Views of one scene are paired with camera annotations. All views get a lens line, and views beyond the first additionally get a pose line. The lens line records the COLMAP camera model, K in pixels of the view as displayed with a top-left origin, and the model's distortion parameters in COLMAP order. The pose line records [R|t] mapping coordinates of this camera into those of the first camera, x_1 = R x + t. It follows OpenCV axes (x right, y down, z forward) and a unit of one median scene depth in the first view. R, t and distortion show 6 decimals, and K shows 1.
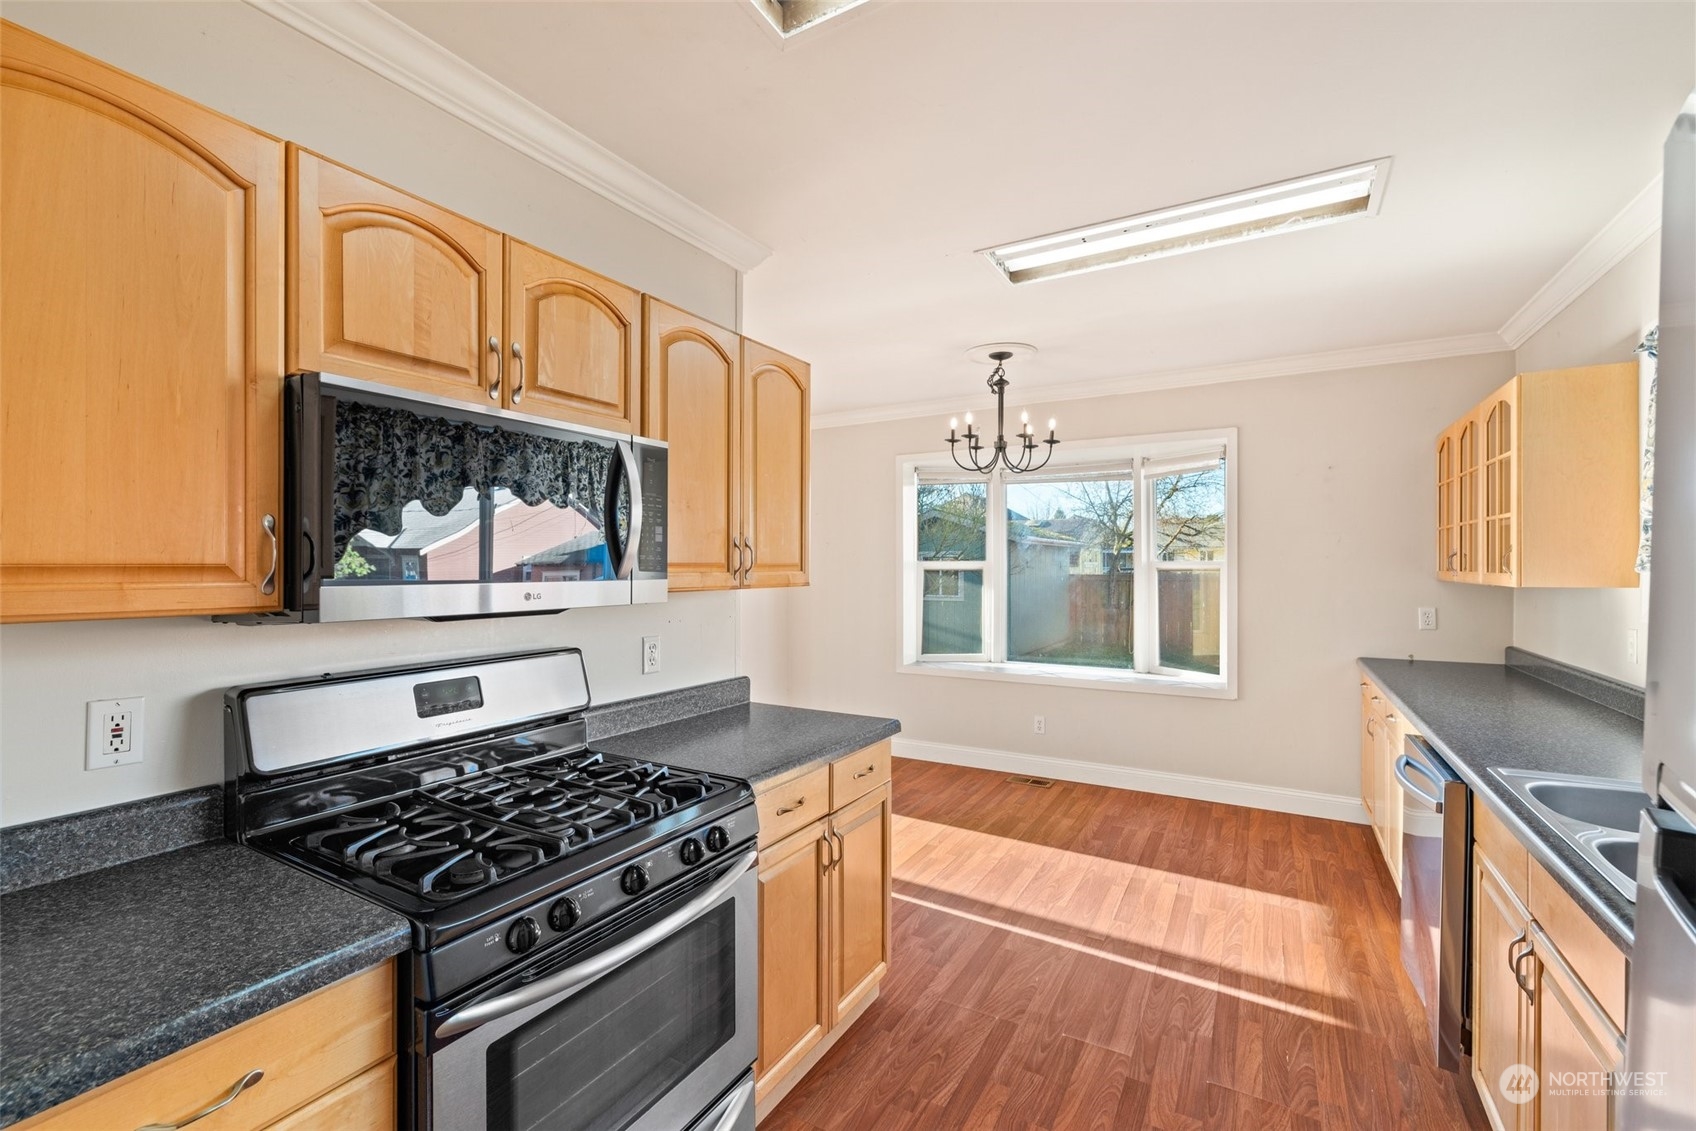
lens RADIAL K [[737.5, 0, 846.6], [0, 737.5, 565.5], [0, 0, 1]] dist [0.001108, 0.000297]
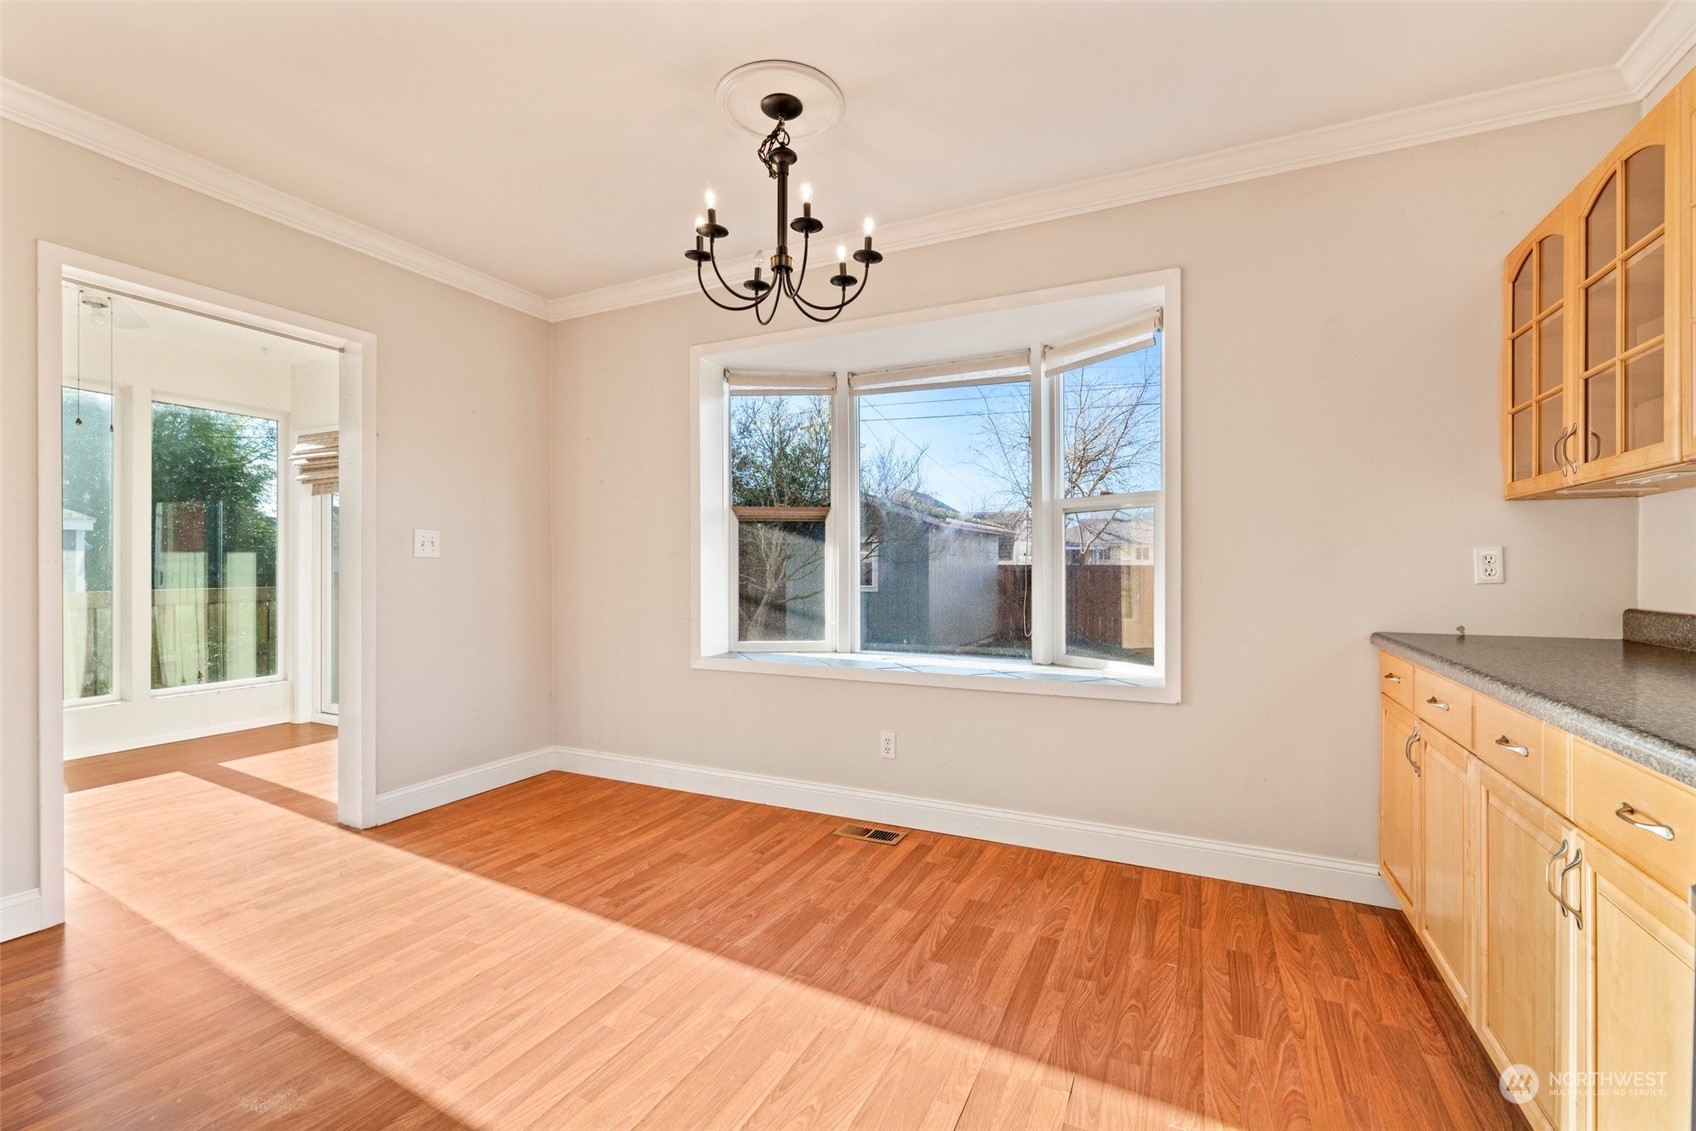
lens RADIAL K [[737.5, 0, 846.1], [0, 737.5, 568.4], [0, 0, 1]] dist [0.001108, 0.000297]
pose [[0.997386, -0.001604, 0.072244, 0.272509], [0.001352, 0.999993, 0.003546, 0.087458], [-0.072250, -0.003440, 0.997381, 0.536401]]
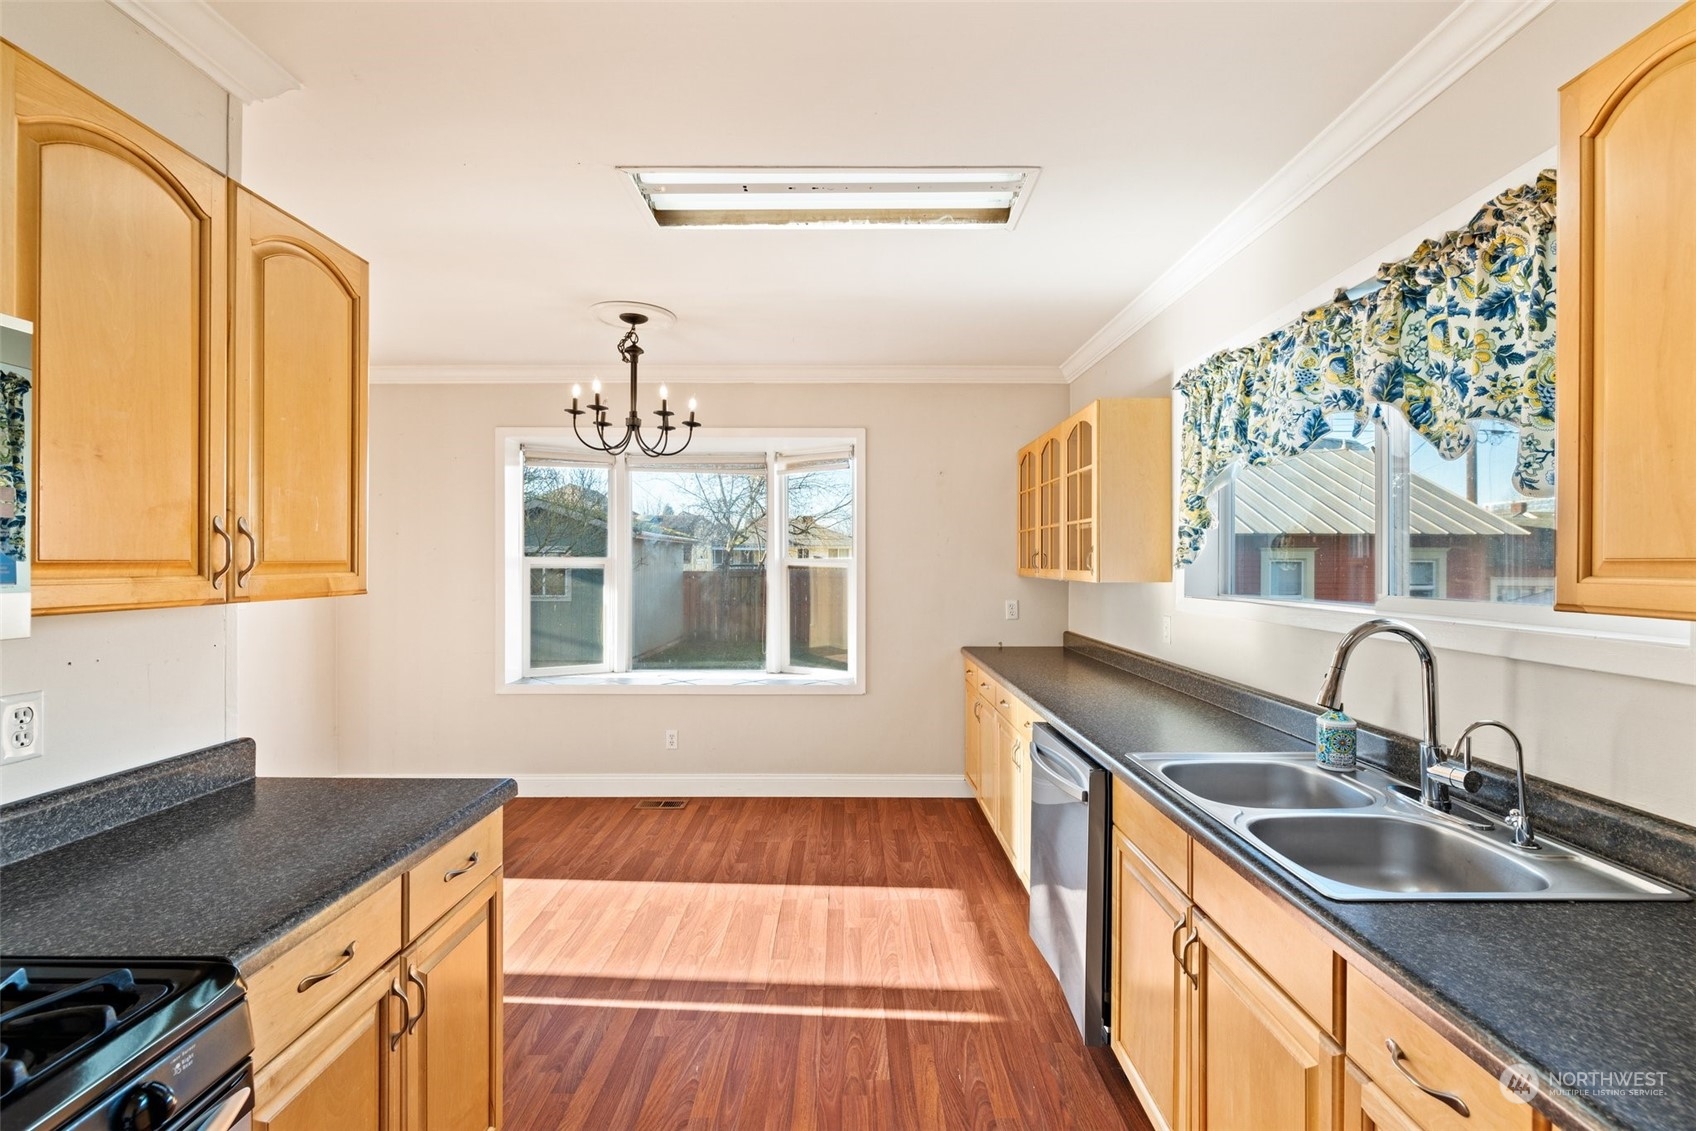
lens RADIAL K [[737.5, 0, 849.3], [0, 737.5, 562.5], [0, 0, 1]] dist [0.001108, 0.000297]
pose [[0.864866, 0.001230, 0.502002, -0.006414], [-0.001502, 0.999999, 0.000137, -0.001620], [-0.502001, -0.000873, 0.864867, 0.166153]]
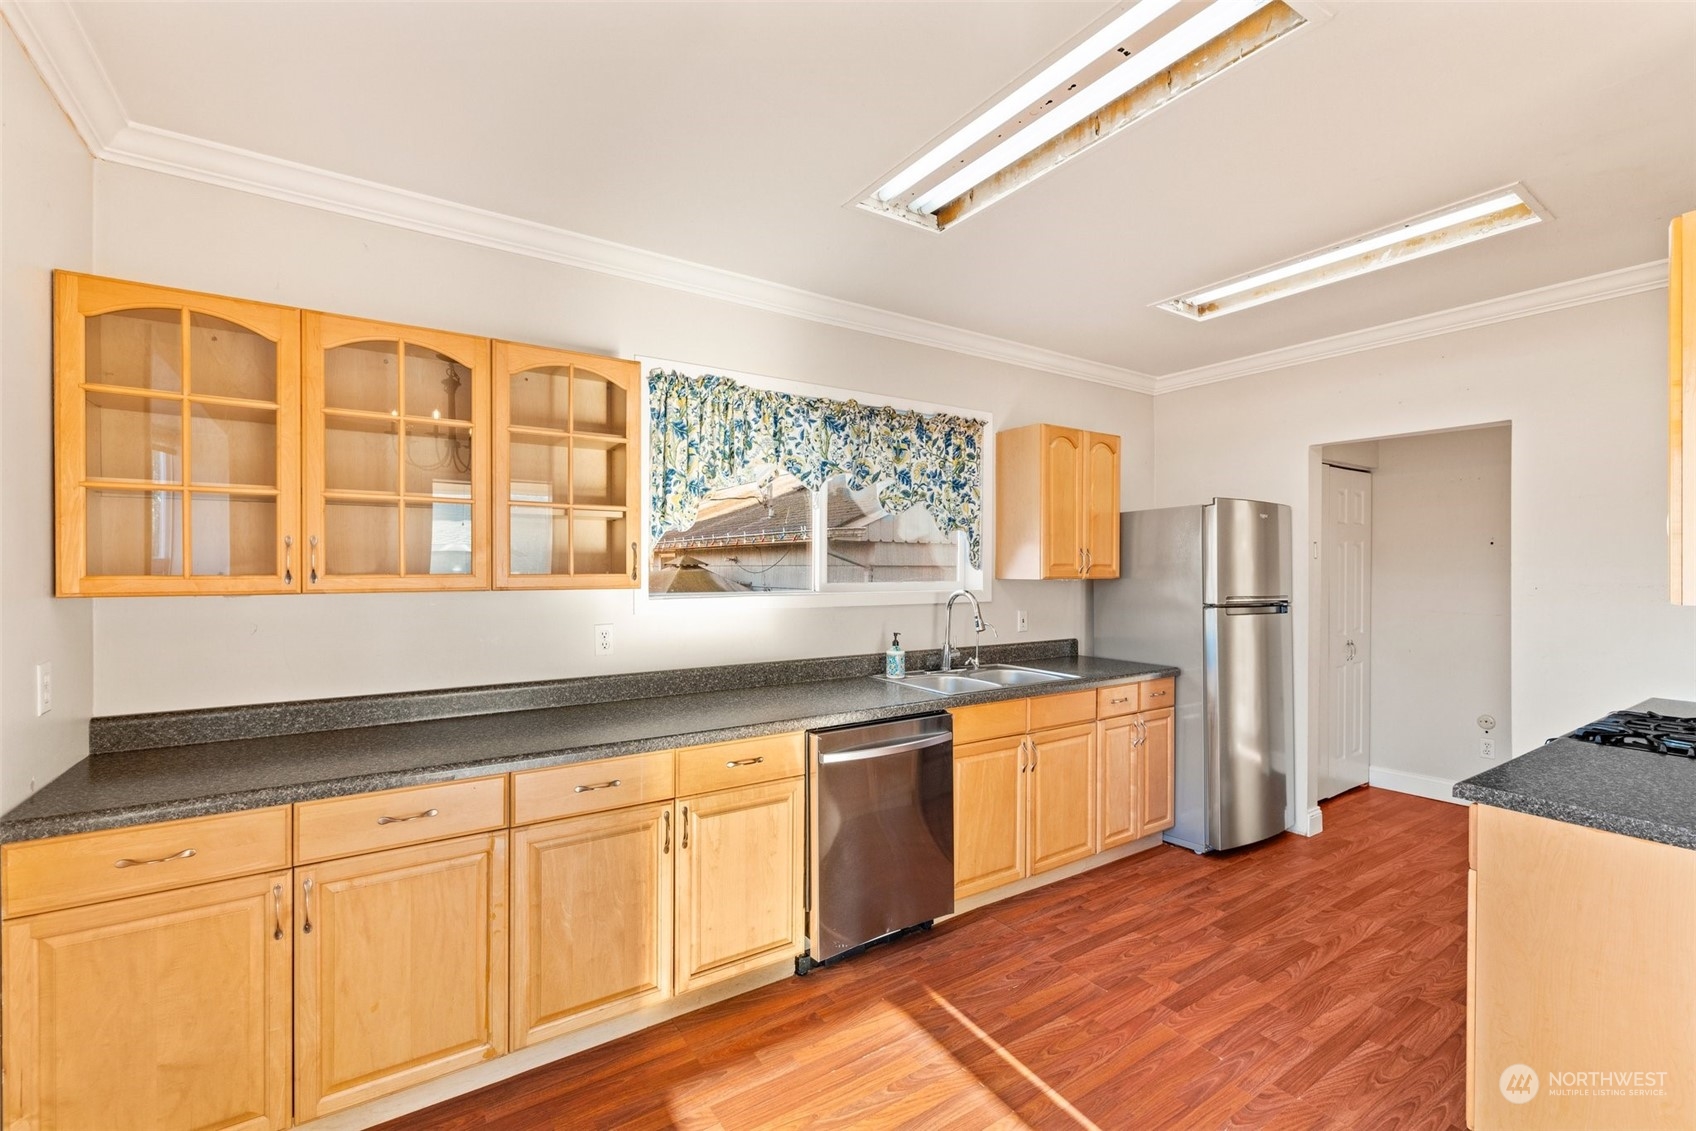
lens RADIAL K [[737.5, 0, 851.7], [0, 737.5, 563.5], [0, 0, 1]] dist [0.001108, 0.000297]
pose [[-0.904637, -0.004142, 0.426163, 0.230217], [-0.001477, 0.999977, 0.006585, -0.005704], [-0.426181, 0.005328, -0.904622, 1.470721]]
